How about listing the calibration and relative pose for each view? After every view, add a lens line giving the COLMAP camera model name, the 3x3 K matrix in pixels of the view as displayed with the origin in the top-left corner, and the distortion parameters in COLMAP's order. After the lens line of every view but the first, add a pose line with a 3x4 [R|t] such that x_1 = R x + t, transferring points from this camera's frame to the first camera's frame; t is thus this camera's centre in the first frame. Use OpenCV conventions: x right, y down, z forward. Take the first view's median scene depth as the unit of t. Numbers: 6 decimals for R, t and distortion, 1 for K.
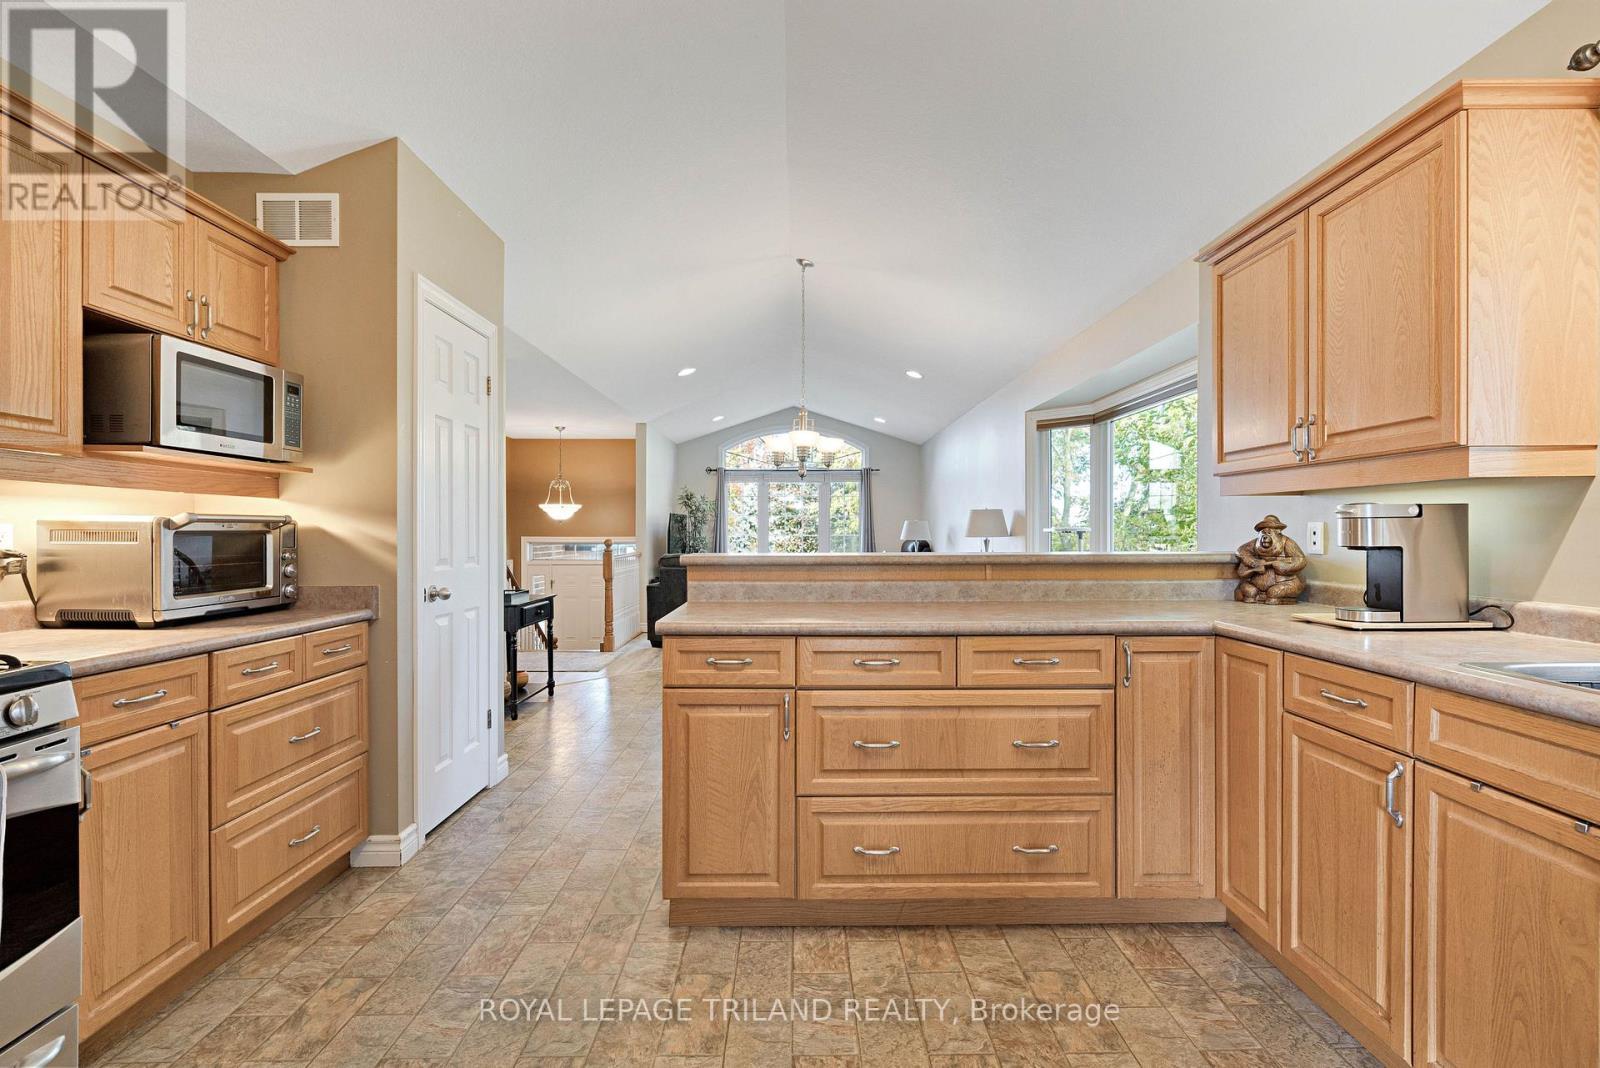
lens RADIAL K [[726.5, 0, 802.6], [0, 726.5, 536.8], [0, 0, 1]] dist [-0.007389, 0.003618]
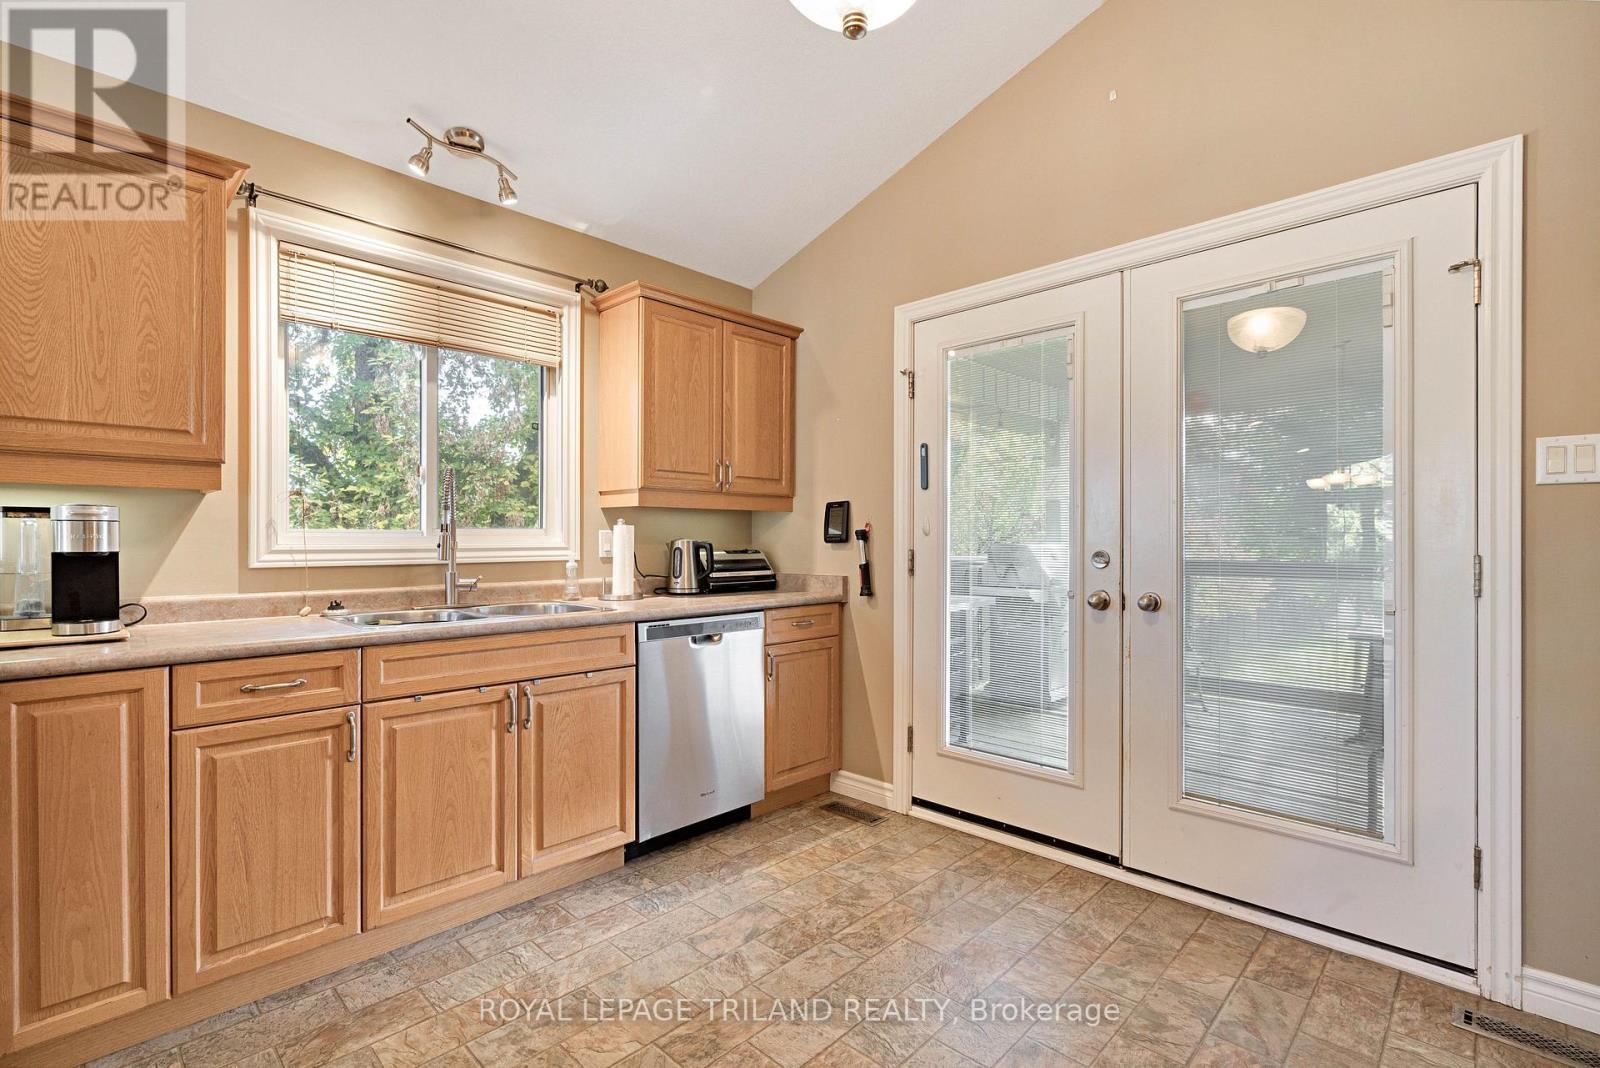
lens RADIAL K [[726.5, 0, 806.7], [0, 726.5, 541.7], [0, 0, 1]] dist [-0.007389, 0.003618]
pose [[-0.714411, -0.002484, 0.699722, -0.442831], [0.004661, 0.999955, 0.008308, -0.002716], [-0.699711, 0.009197, -0.714367, 0.877993]]
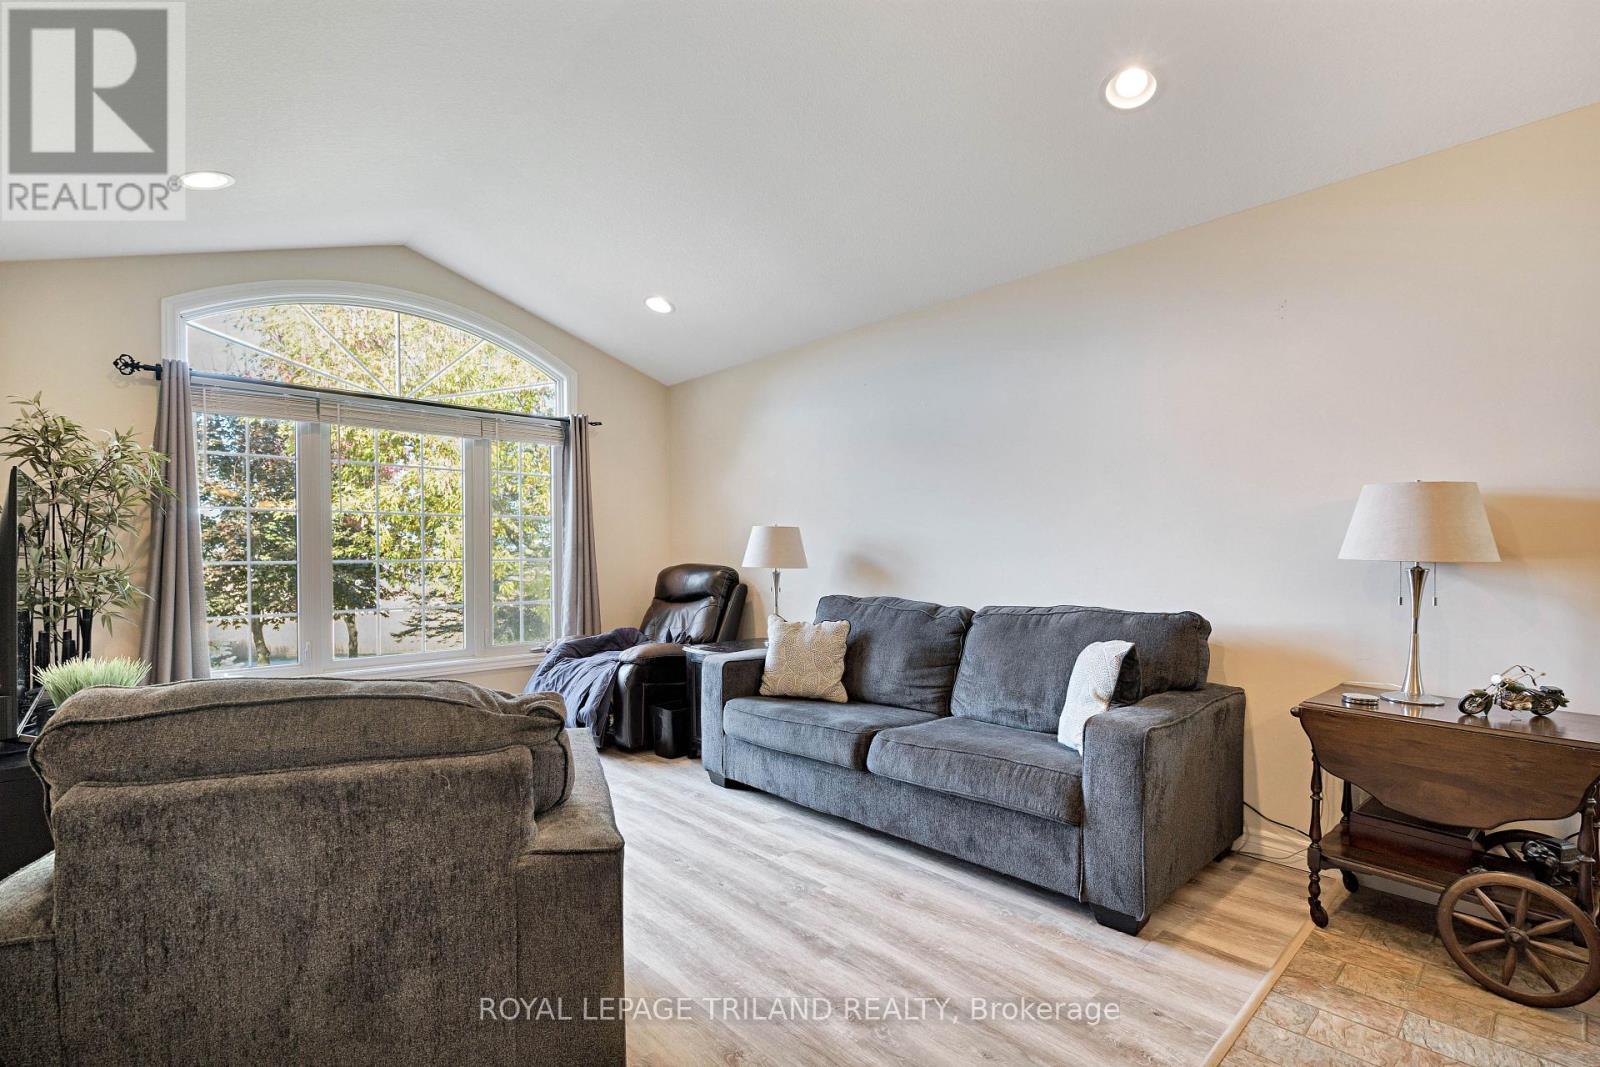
lens RADIAL K [[726.5, 0, 798.4], [0, 726.5, 562.8], [0, 0, 1]] dist [-0.007389, 0.003618]
pose [[0.735634, -0.010822, 0.677292, -0.610847], [0.007470, 0.999941, 0.007864, -0.011026], [-0.677337, -0.000726, 0.735672, 2.644341]]
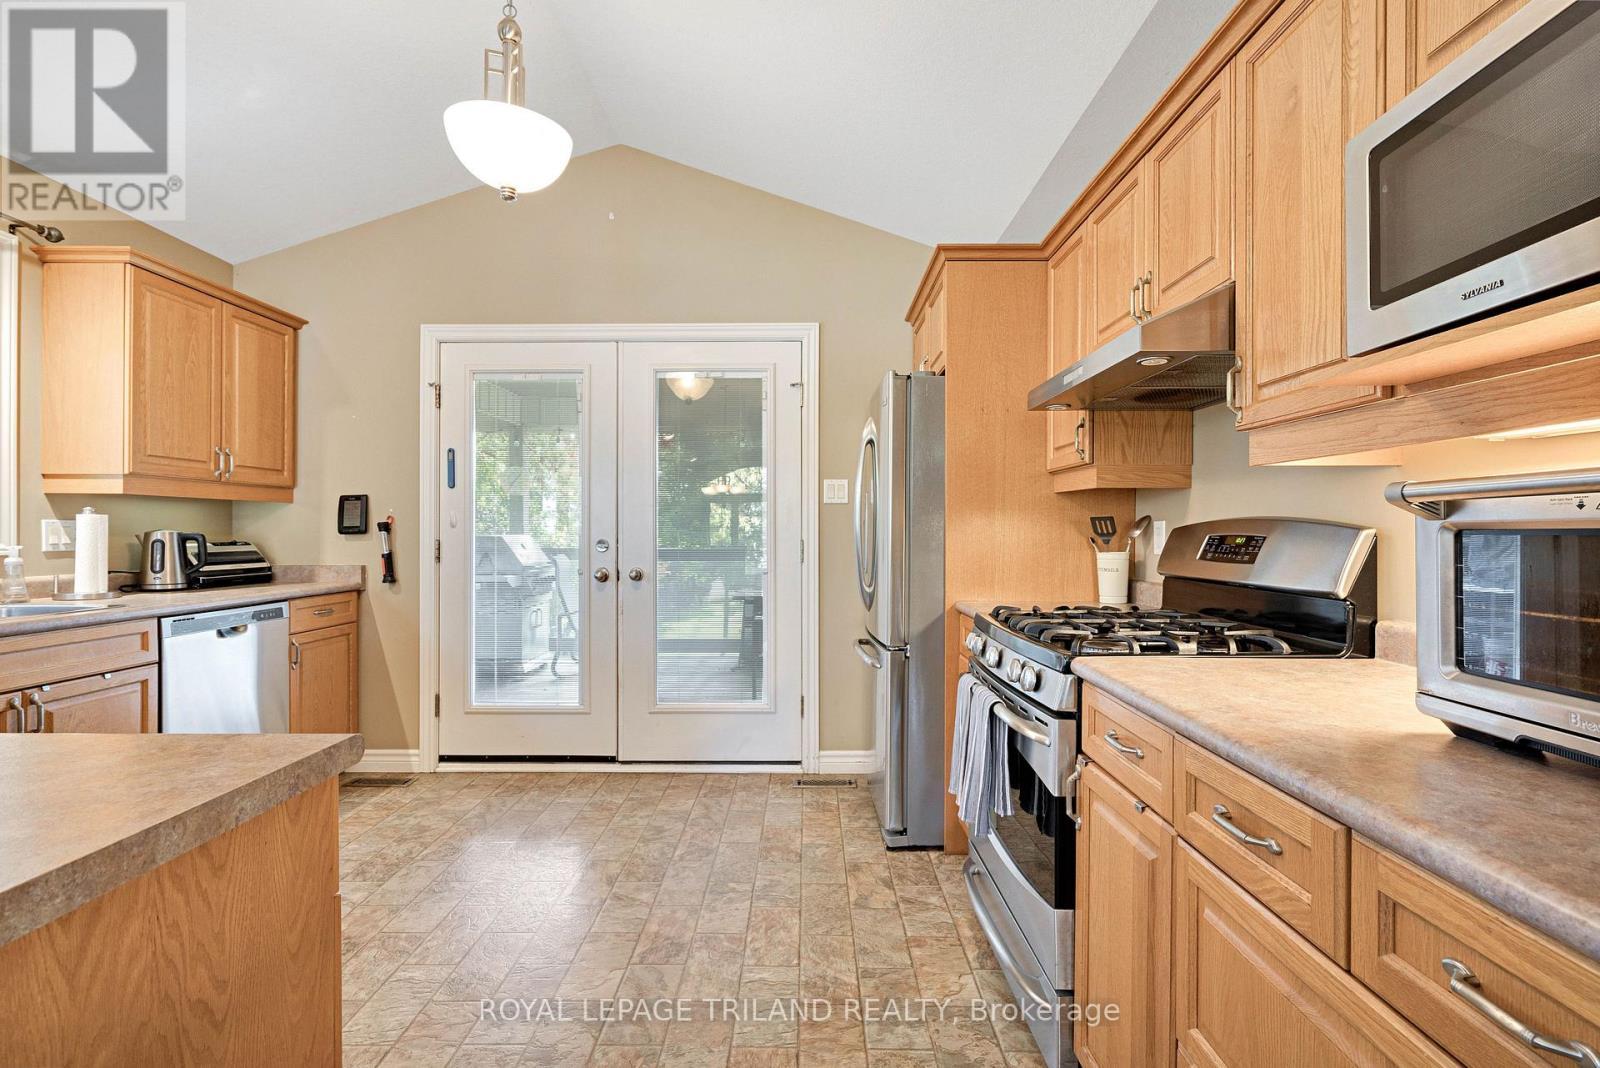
lens RADIAL K [[726.5, 0, 801.1], [0, 726.5, 531.2], [0, 0, 1]] dist [-0.007389, 0.003618]
pose [[-0.999858, -0.001128, 0.016842, -0.435699], [-0.001016, 0.999977, 0.006646, -0.005249], [-0.016849, 0.006628, -0.999836, 1.317604]]
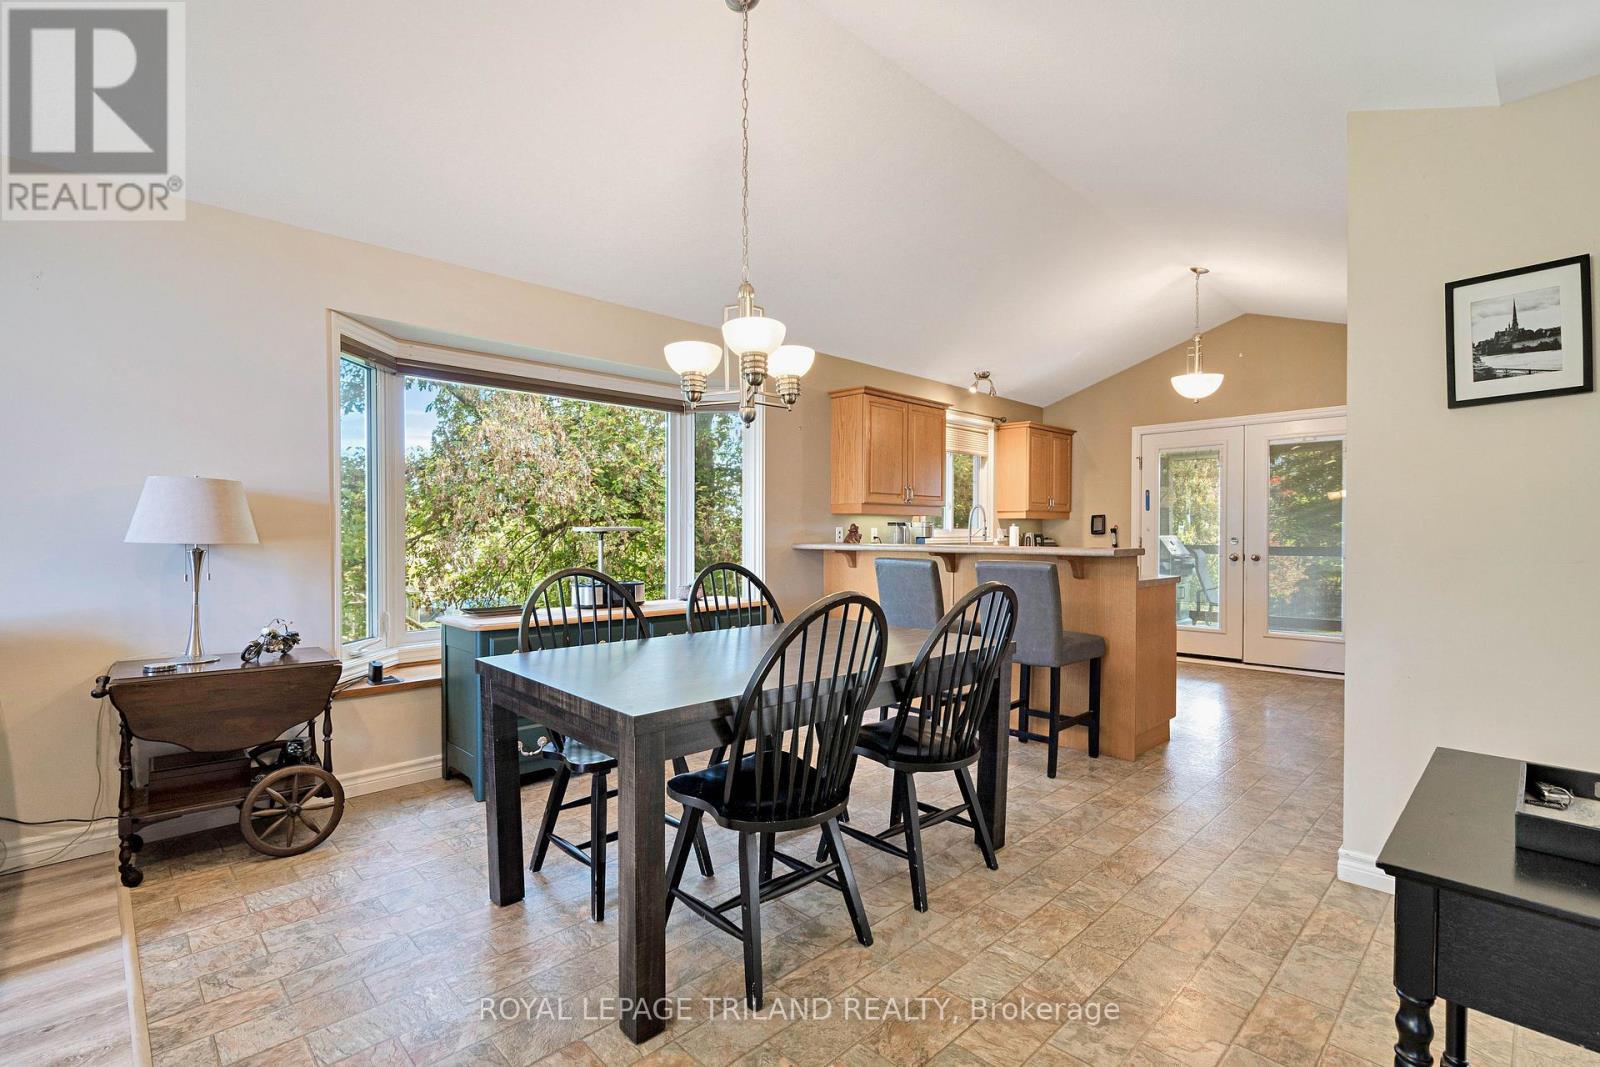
lens RADIAL K [[726.5, 0, 811.8], [0, 726.5, 544.1], [0, 0, 1]] dist [-0.007389, 0.003618]
pose [[-0.695304, -0.011278, 0.718627, -0.866864], [0.005343, 0.999768, 0.020861, -0.017162], [-0.718695, 0.018344, -0.695083, 2.907925]]
